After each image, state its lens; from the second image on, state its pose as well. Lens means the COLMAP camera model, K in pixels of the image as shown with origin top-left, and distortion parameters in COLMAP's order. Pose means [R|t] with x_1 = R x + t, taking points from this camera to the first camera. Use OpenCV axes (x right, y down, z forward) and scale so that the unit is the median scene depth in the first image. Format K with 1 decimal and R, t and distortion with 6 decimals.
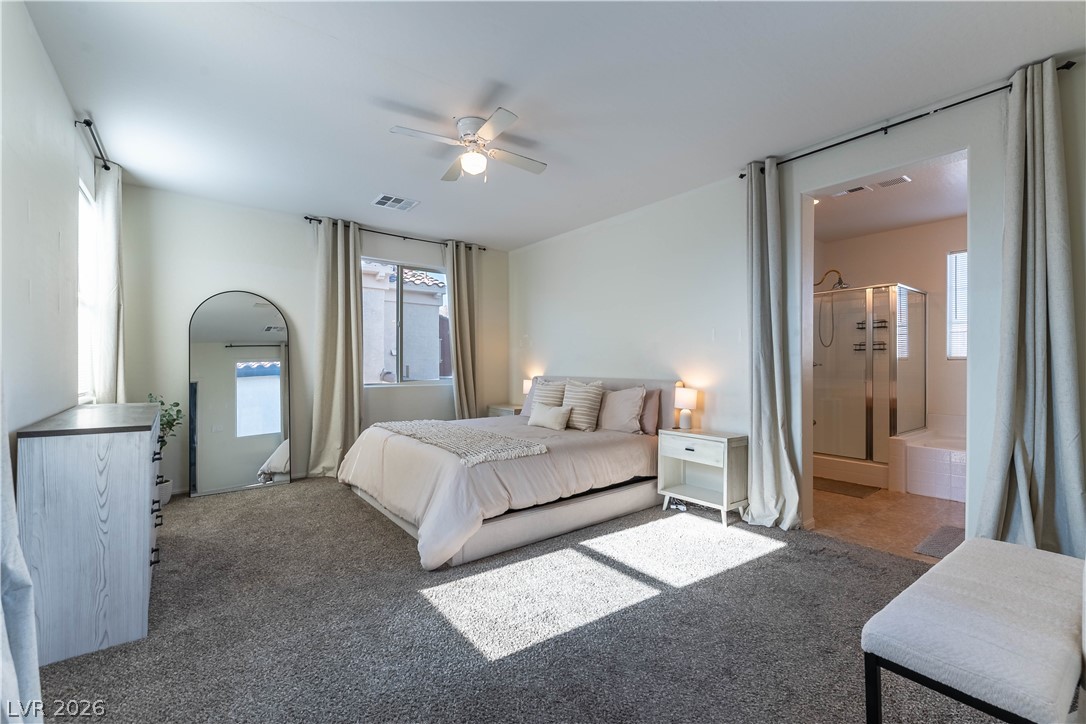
lens RADIAL K [[477.2, 0, 545.1], [0, 477.2, 362.3], [0, 0, 1]] dist [-0.000194, -0.000461]
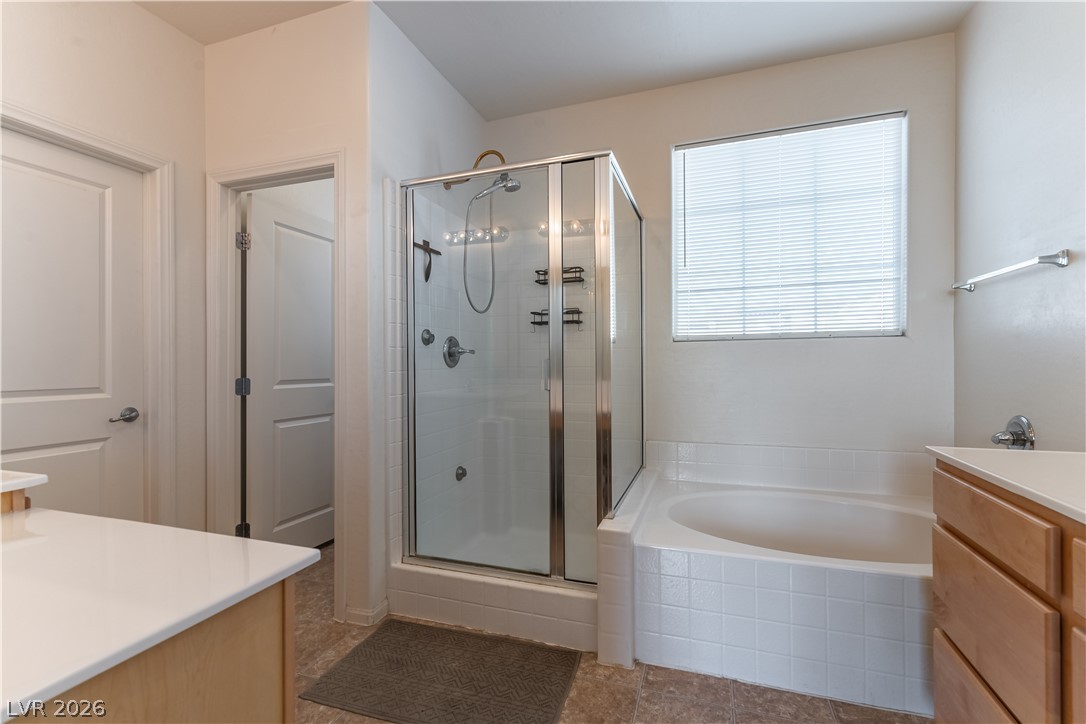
lens RADIAL K [[477.2, 0, 548.8], [0, 477.2, 355.5], [0, 0, 1]] dist [-0.000194, -0.000461]
pose [[0.833713, -0.012125, 0.552065, 0.402376], [0.009237, 0.999925, 0.008011, 0.004841], [-0.552121, -0.001579, 0.833762, 0.595084]]
